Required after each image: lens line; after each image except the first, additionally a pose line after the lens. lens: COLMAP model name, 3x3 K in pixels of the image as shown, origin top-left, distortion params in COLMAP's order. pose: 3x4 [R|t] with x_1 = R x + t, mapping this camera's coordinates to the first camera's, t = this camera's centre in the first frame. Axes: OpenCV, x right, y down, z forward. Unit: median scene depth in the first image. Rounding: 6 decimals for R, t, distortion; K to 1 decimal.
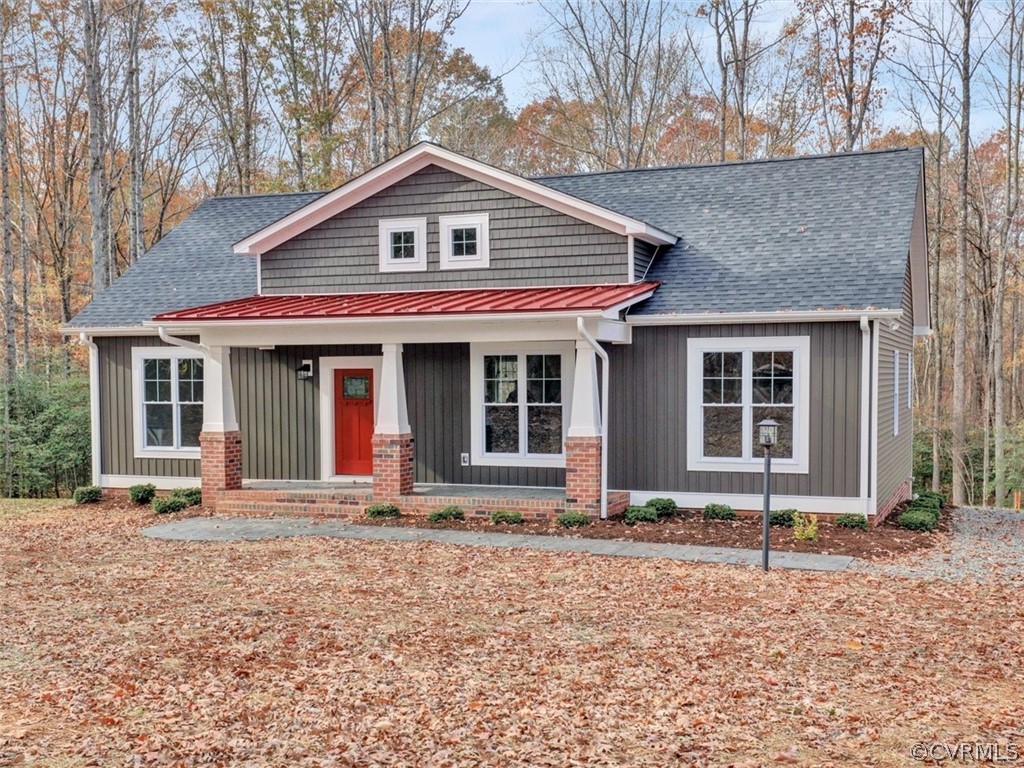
lens RADIAL K [[996.3, 0, 512.0], [0, 996.3, 415.2], [0, 0, 1]] dist [0.000352, 0.000483]
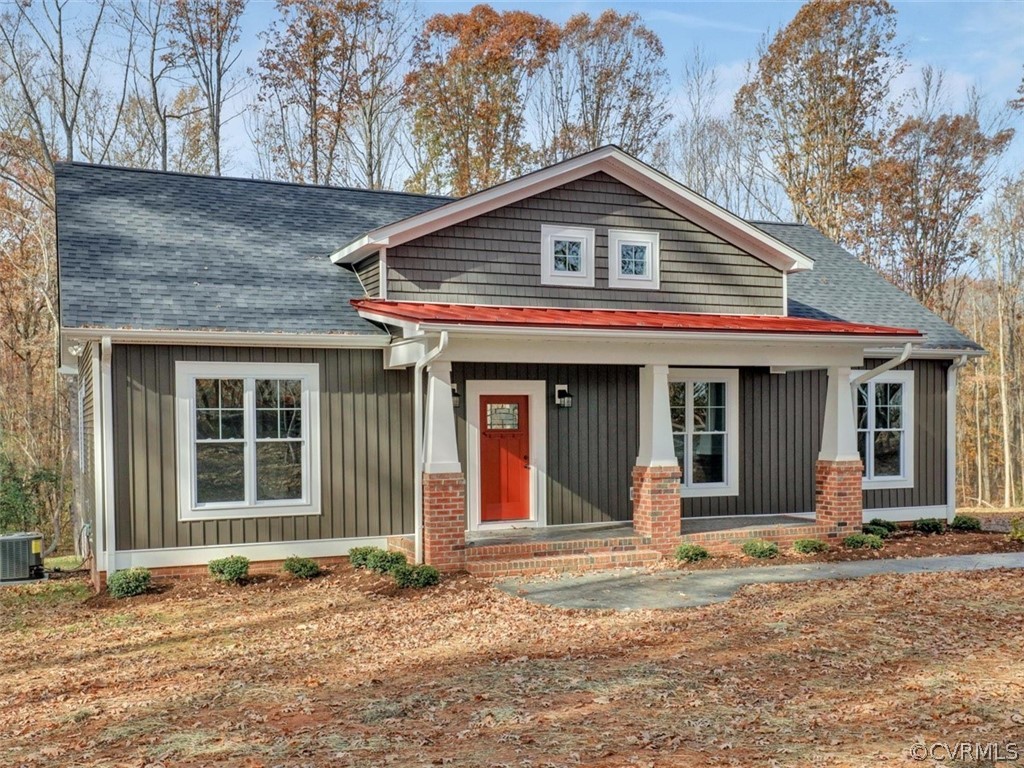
lens RADIAL K [[1161.6, 0, 512.0], [0, 1161.6, 384.0], [0, 0, 1]] dist [0.018089, 0.007569]
pose [[0.730171, 0.015097, 0.683097, -0.836212], [0.026223, 0.998400, -0.050096, -0.006698], [-0.682761, 0.054491, 0.728607, 0.282158]]
